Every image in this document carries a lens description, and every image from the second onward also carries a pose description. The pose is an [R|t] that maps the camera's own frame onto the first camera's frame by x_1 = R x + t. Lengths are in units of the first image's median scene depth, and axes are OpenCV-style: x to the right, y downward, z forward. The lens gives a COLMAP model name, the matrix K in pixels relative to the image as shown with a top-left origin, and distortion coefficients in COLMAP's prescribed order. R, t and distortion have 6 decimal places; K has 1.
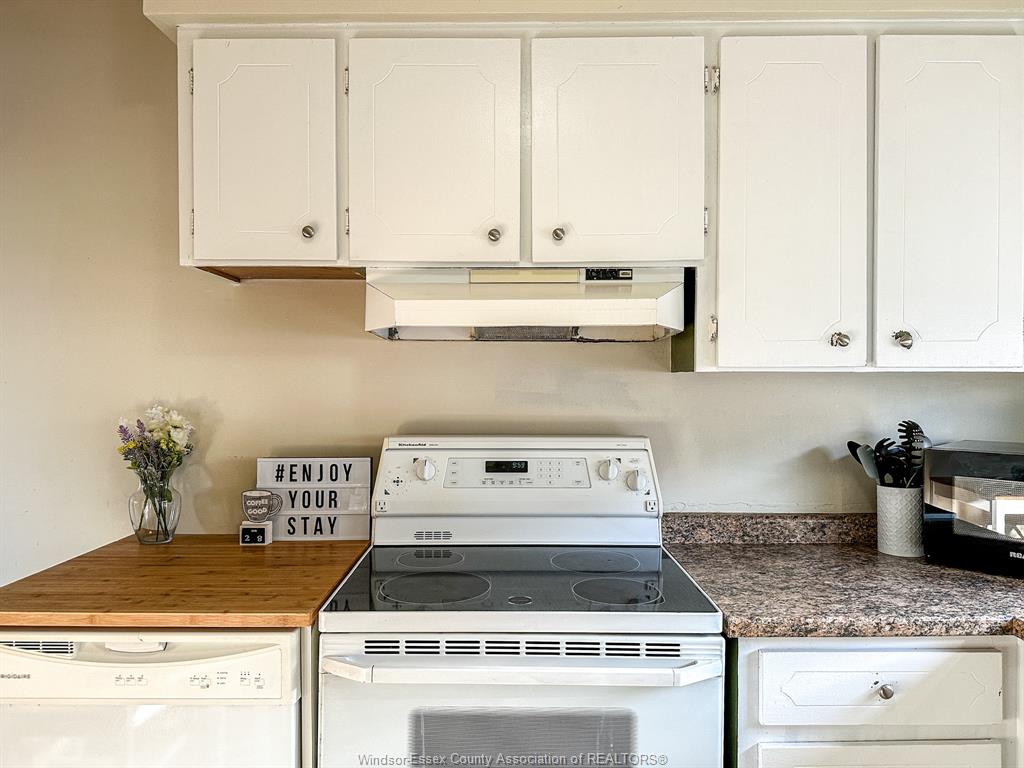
lens RADIAL K [[718.4, 0, 512.2], [0, 718.4, 383.2], [0, 0, 1]] dist [0.006217, -0.010702]
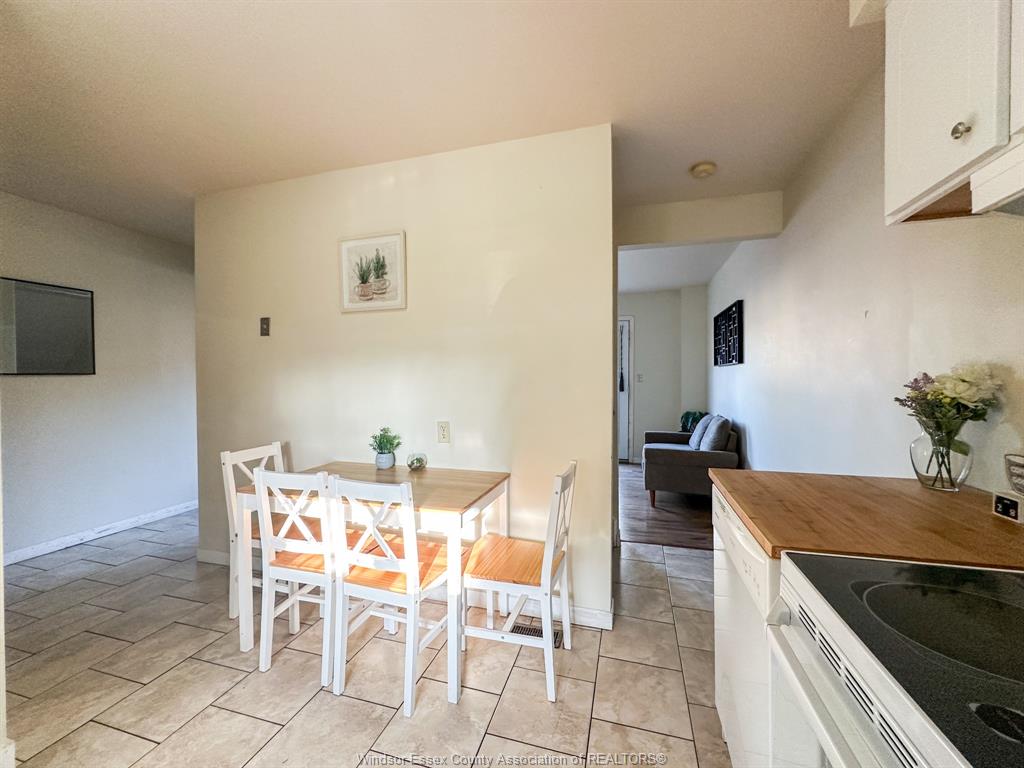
lens RADIAL K [[406.8, 0, 509.4], [0, 406.8, 384.2], [0, 0, 1]] dist [-0.001366, -0.000484]
pose [[-0.278508, 0.014059, -0.960331, 0.255507], [-0.000864, 0.999889, 0.014889, 0.059866], [0.960433, 0.004976, -0.278465, 0.562764]]
